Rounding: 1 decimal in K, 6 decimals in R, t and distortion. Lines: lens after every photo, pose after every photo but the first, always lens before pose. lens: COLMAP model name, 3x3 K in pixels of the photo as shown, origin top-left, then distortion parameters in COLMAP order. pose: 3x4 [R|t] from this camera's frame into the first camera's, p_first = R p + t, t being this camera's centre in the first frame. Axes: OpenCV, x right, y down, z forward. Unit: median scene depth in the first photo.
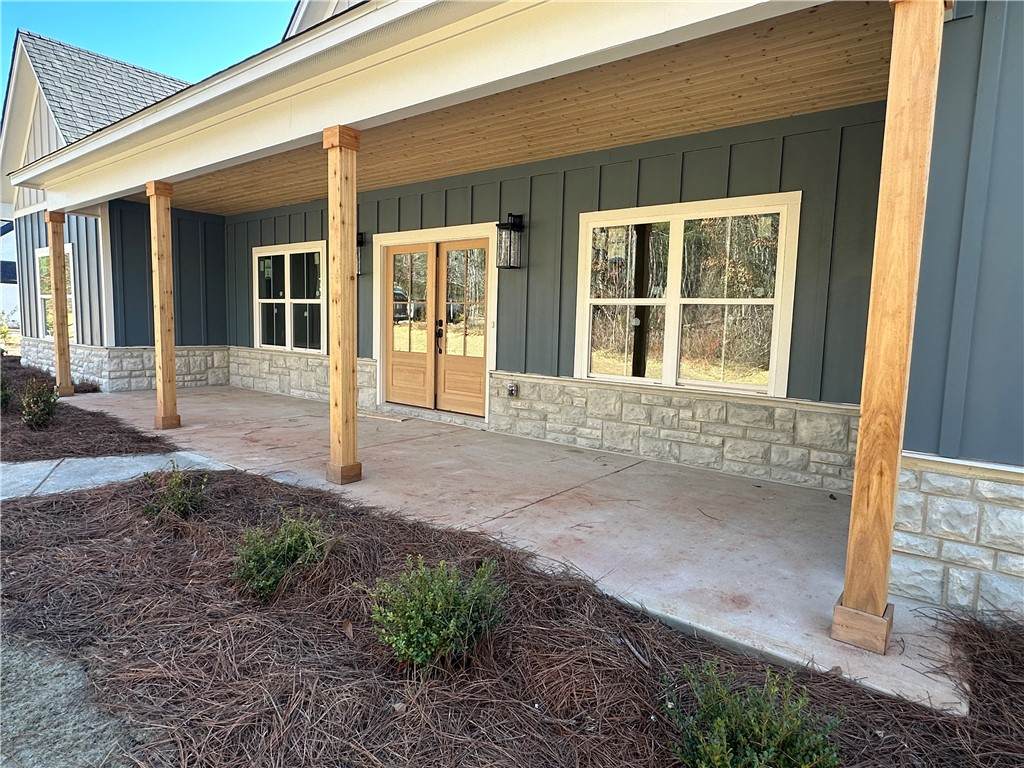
lens RADIAL K [[601.1, 0, 514.6], [0, 601.1, 383.9], [0, 0, 1]] dist [-0.005391, 0.000494]
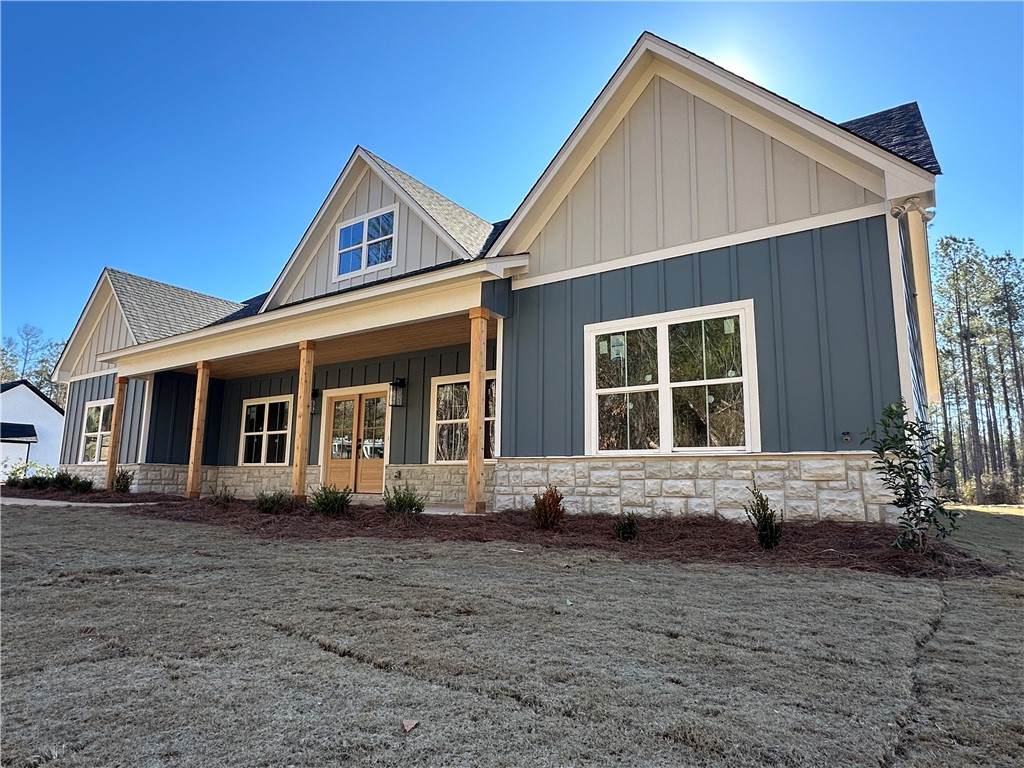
lens RADIAL K [[601.1, 0, 514.6], [0, 601.1, 385.2], [0, 0, 1]] dist [-0.005391, 0.000494]
pose [[0.997628, -0.001649, 0.068816, 0.177434], [0.019831, 0.964213, -0.264386, 0.186641], [-0.065918, 0.265123, 0.961959, -0.634454]]
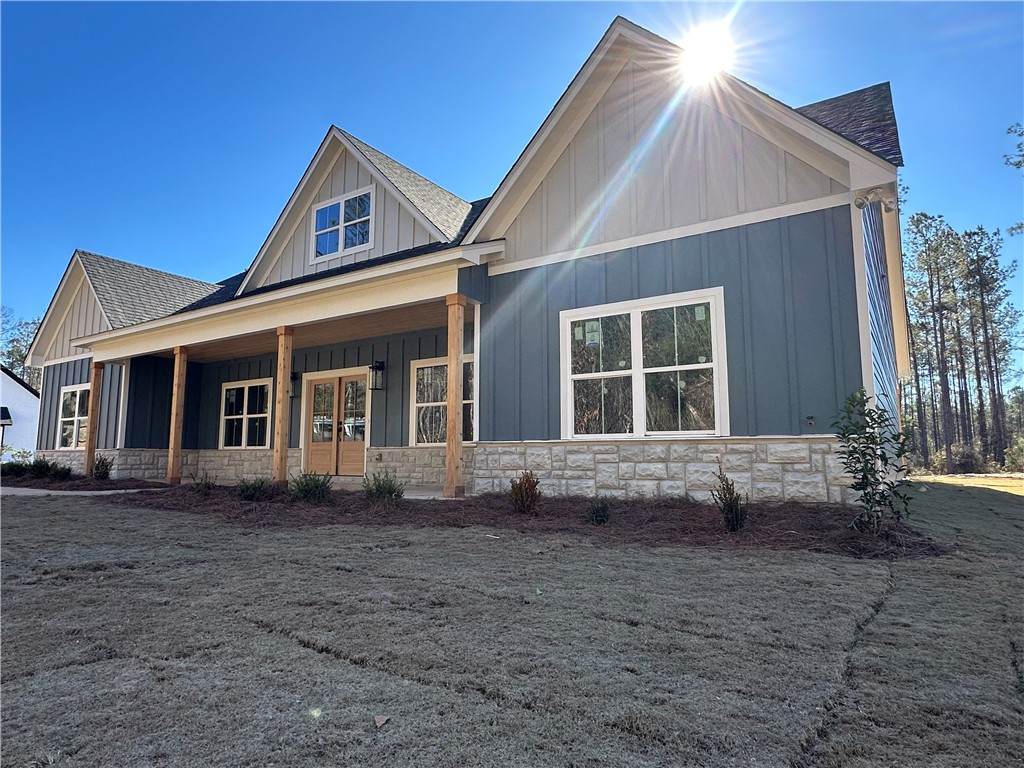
lens RADIAL K [[601.1, 0, 513.5], [0, 601.1, 382.3], [0, 0, 1]] dist [-0.005391, 0.000494]
pose [[0.995337, -0.015261, 0.095248, 0.185317], [0.036673, 0.973131, -0.227312, 0.173555], [-0.089219, 0.229745, 0.969153, -0.653807]]
